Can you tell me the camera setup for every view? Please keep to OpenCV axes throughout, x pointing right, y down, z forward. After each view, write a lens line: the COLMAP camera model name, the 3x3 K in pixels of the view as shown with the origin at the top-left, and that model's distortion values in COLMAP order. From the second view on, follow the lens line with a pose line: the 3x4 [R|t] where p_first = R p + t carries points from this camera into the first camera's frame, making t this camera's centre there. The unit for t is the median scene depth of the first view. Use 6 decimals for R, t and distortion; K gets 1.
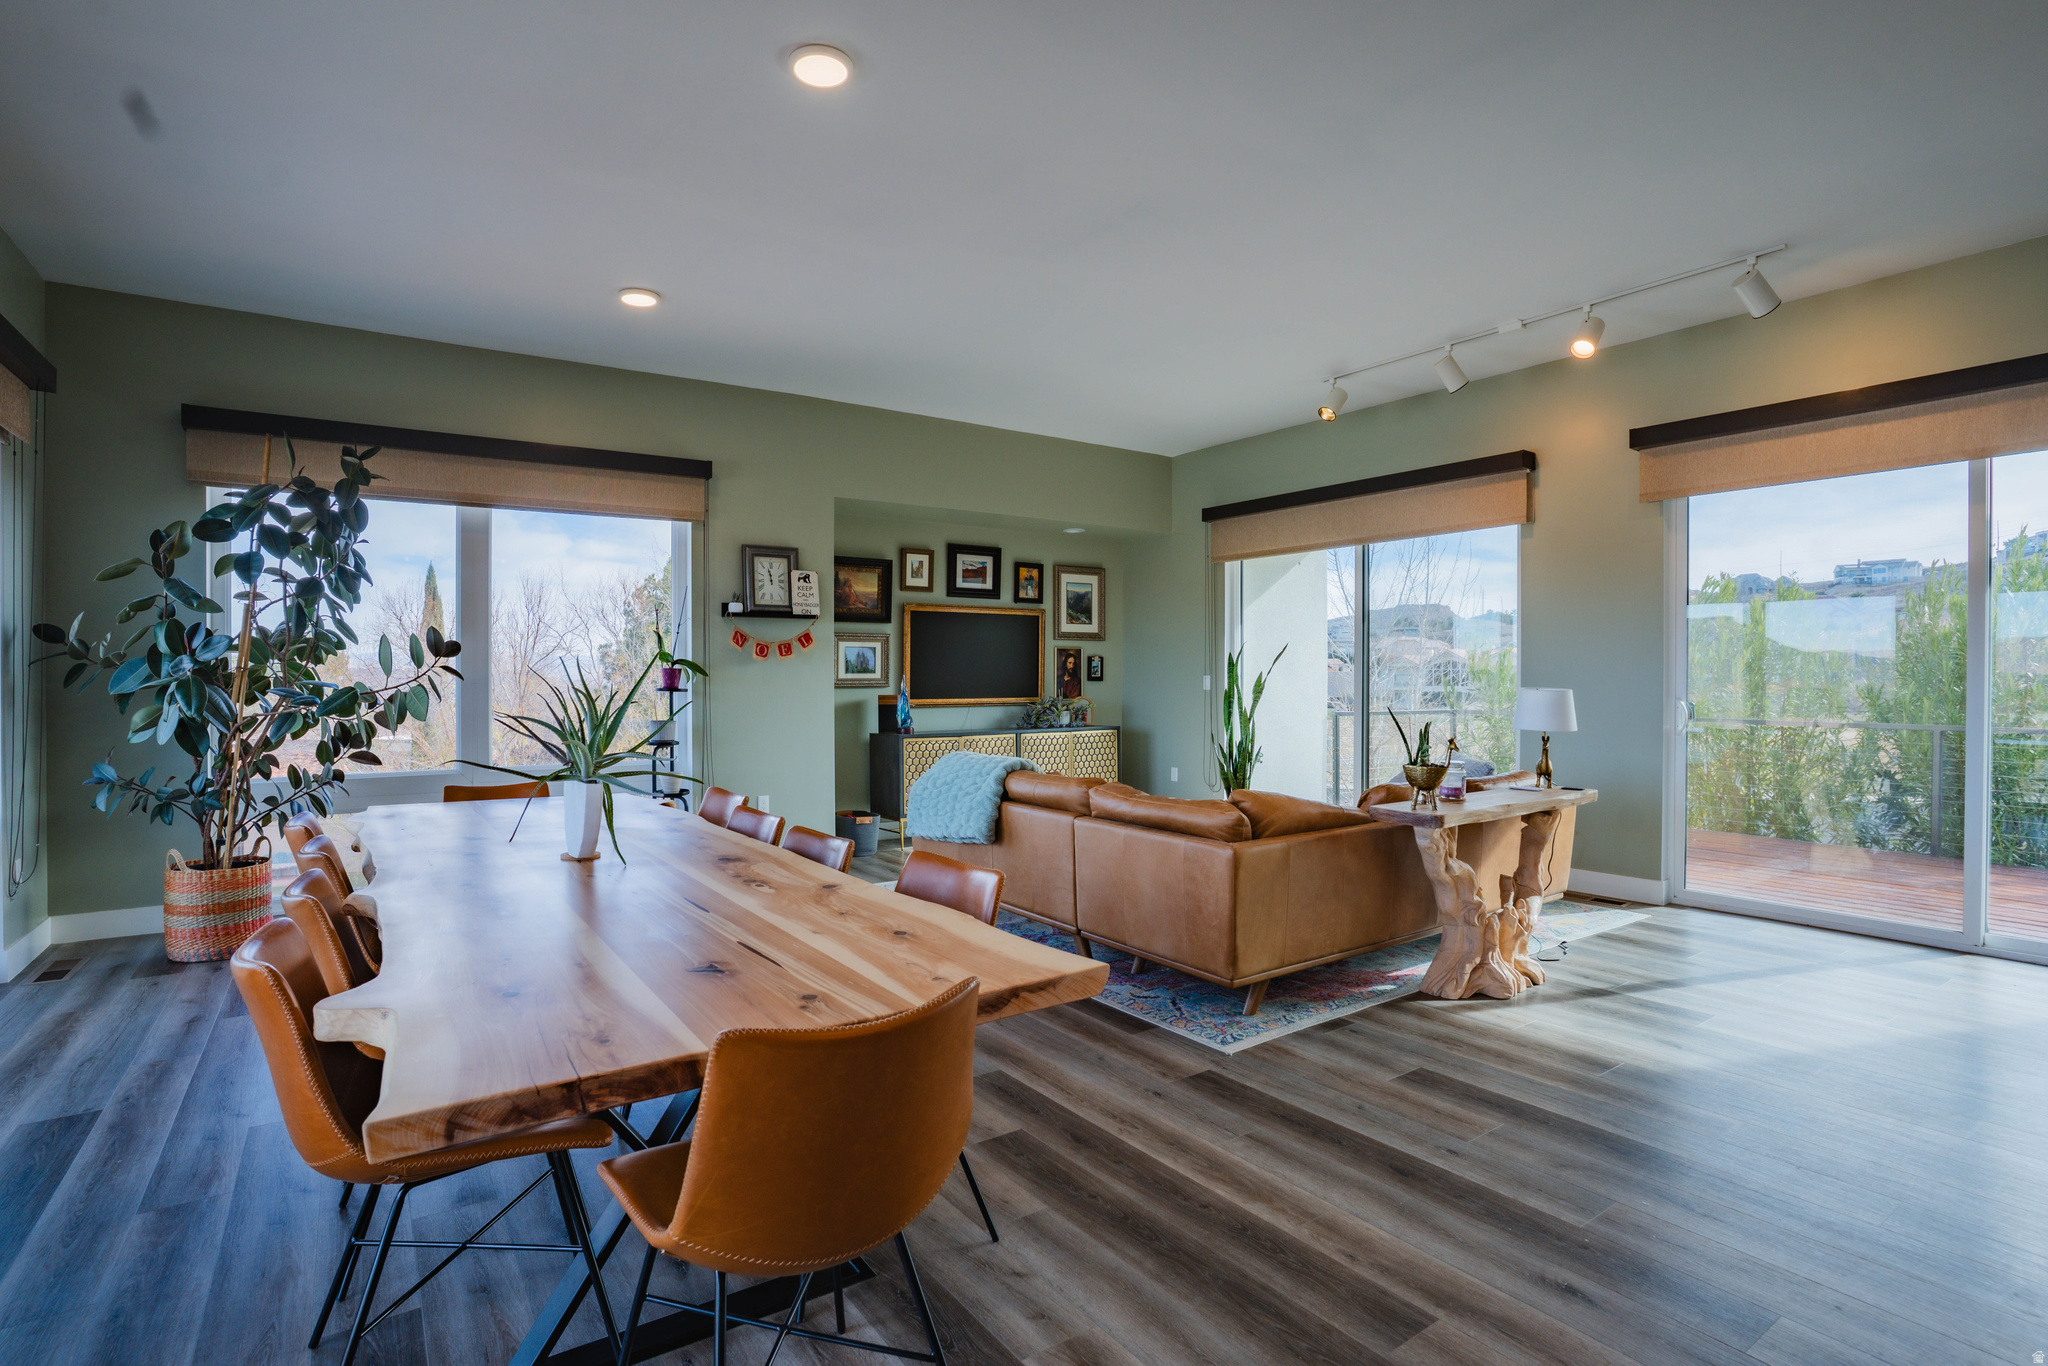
lens RADIAL K [[1003.0, 0, 1024.0], [0, 1003.0, 683.0], [0, 0, 1]] dist [-0.053027, 0.000300]
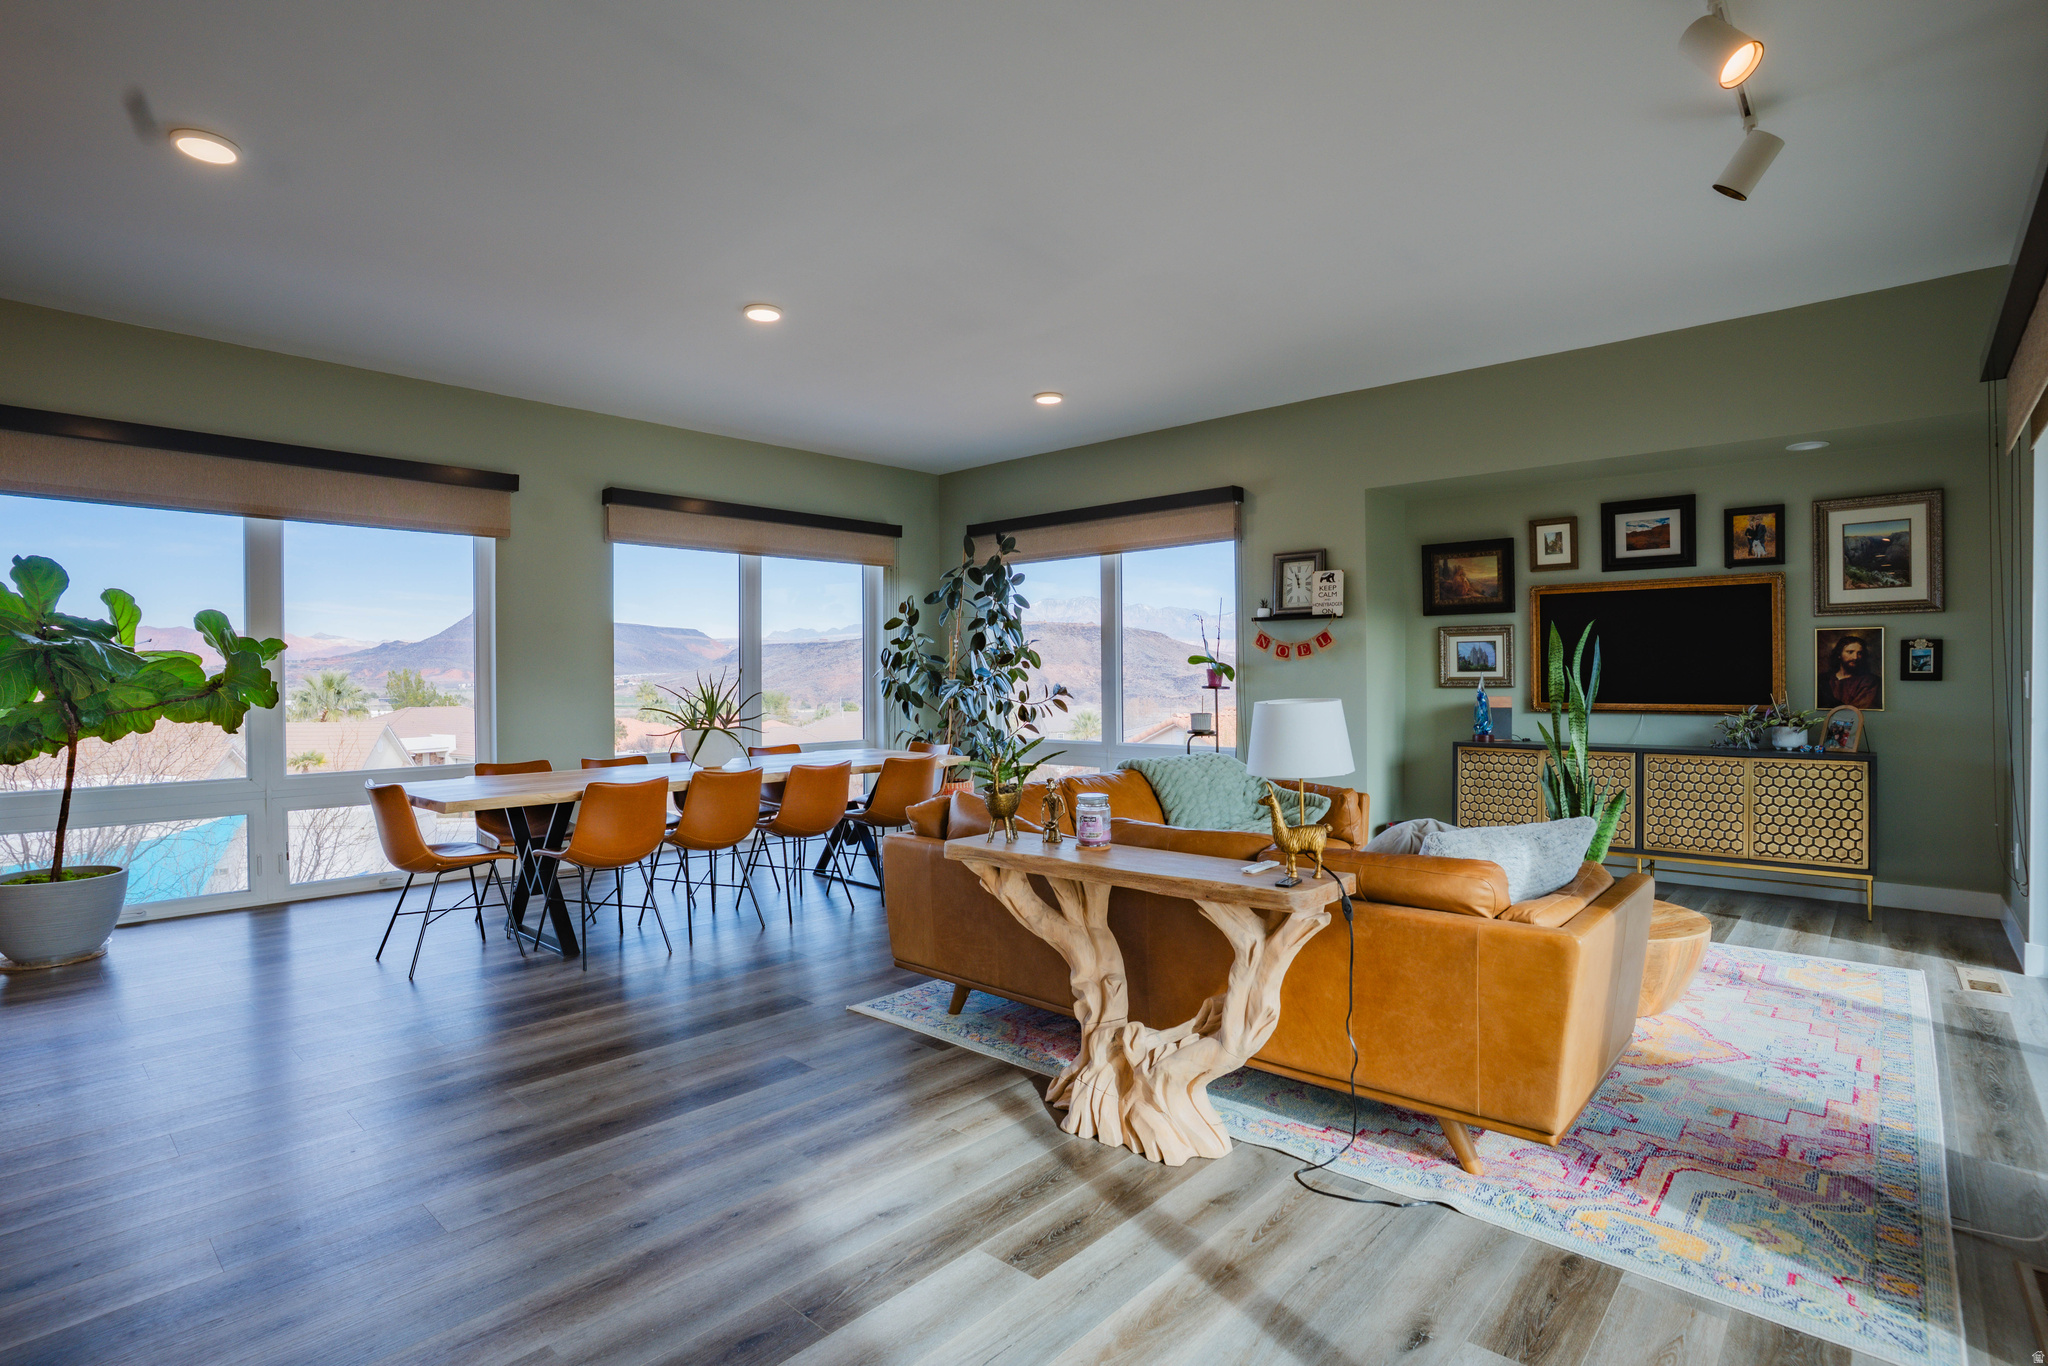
lens RADIAL K [[1015.4, 0, 1024.0], [0, 1015.4, 683.0], [0, 0, 1]] dist [-0.065267, 0.000796]
pose [[0.215833, 0.006238, -0.976410, 0.627084], [0.000517, 0.999979, 0.006502, -0.005412], [0.976430, -0.001908, 0.215825, 0.427104]]
